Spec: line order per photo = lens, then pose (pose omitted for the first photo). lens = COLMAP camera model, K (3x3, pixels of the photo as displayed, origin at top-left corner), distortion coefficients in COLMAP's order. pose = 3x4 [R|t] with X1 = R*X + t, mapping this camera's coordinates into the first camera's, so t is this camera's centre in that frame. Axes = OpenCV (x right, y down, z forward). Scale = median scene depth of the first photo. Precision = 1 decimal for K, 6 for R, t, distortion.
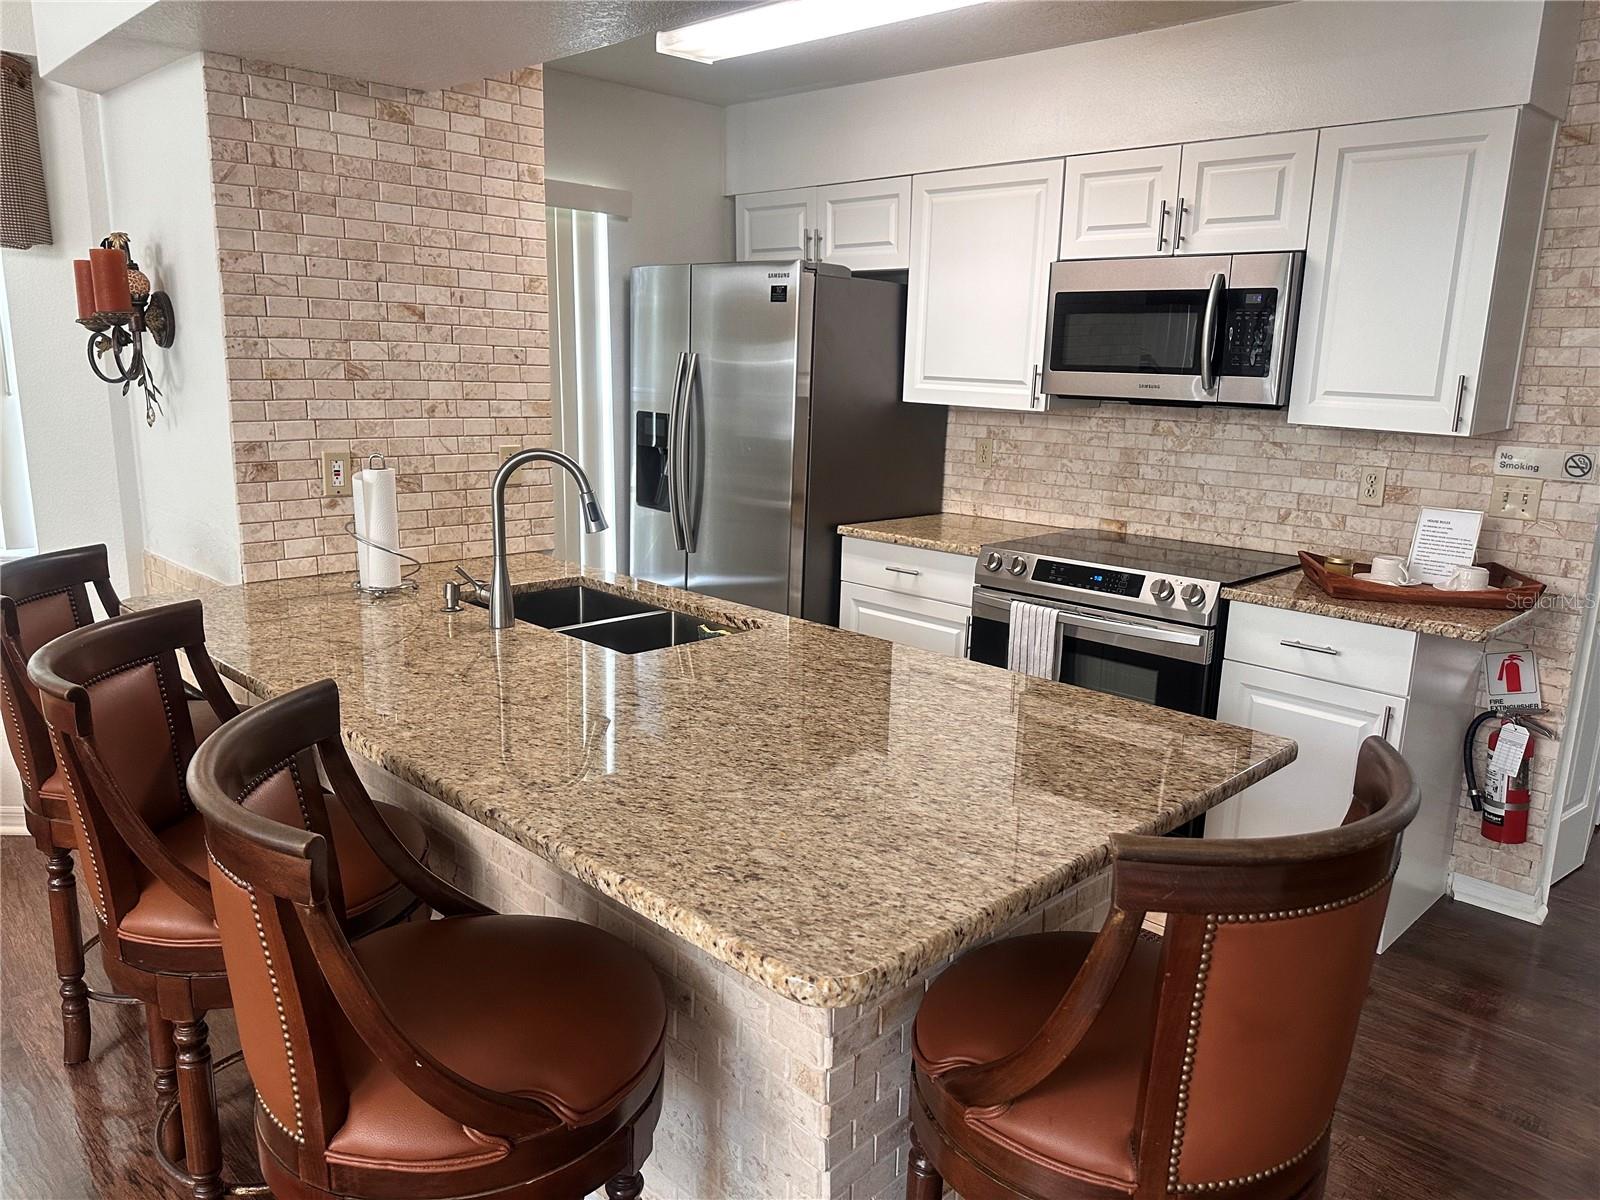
lens RADIAL K [[1152.9, 0, 802.3], [0, 1152.9, 612.2], [0, 0, 1]] dist [-0.001531, -0.001379]
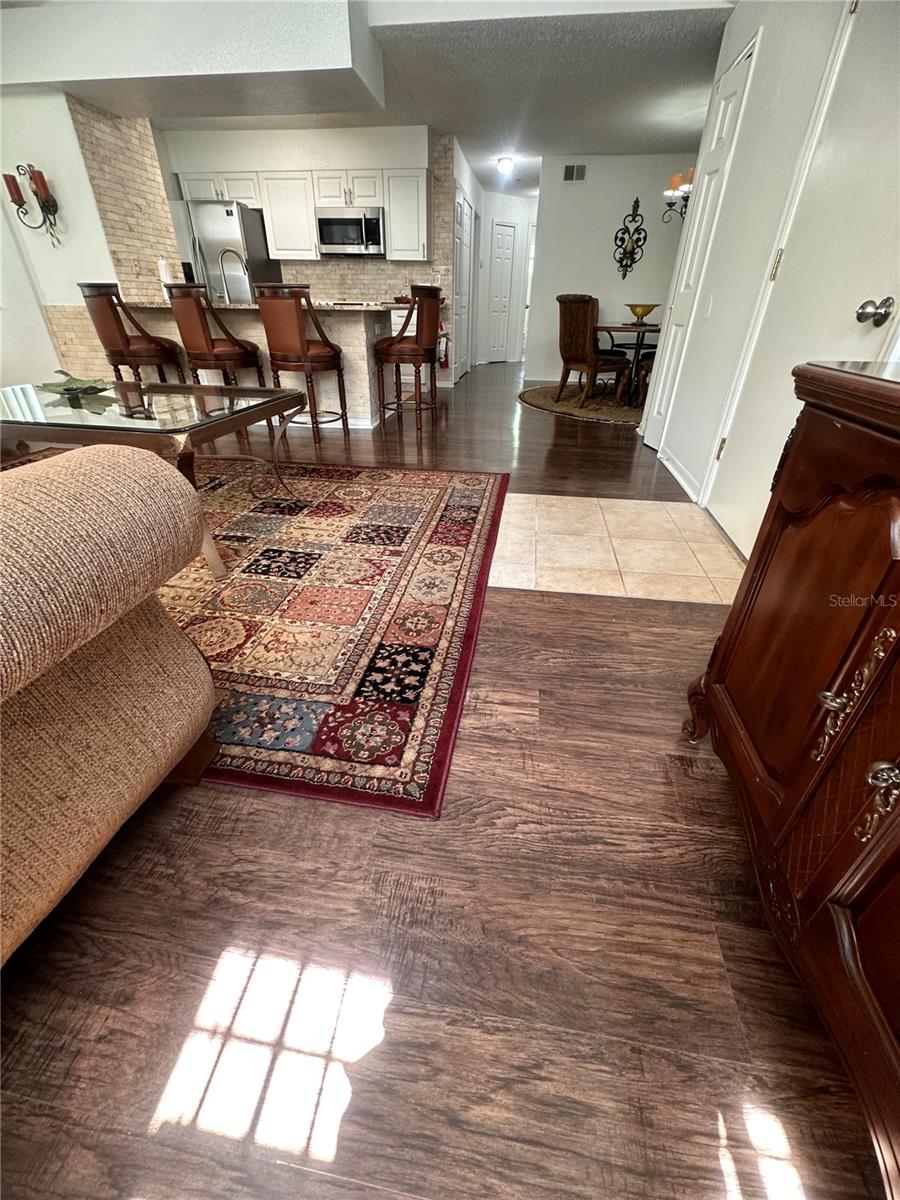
lens RADIAL K [[483.0, 0, 456.3], [0, 483.0, 605.4], [0, 0, 1]] dist [-0.002929, 0.000540]
pose [[0.804629, -0.324248, 0.497429, -0.646118], [0.132227, 0.914546, 0.382259, 0.345903], [-0.578868, -0.241803, 0.778745, -0.790726]]
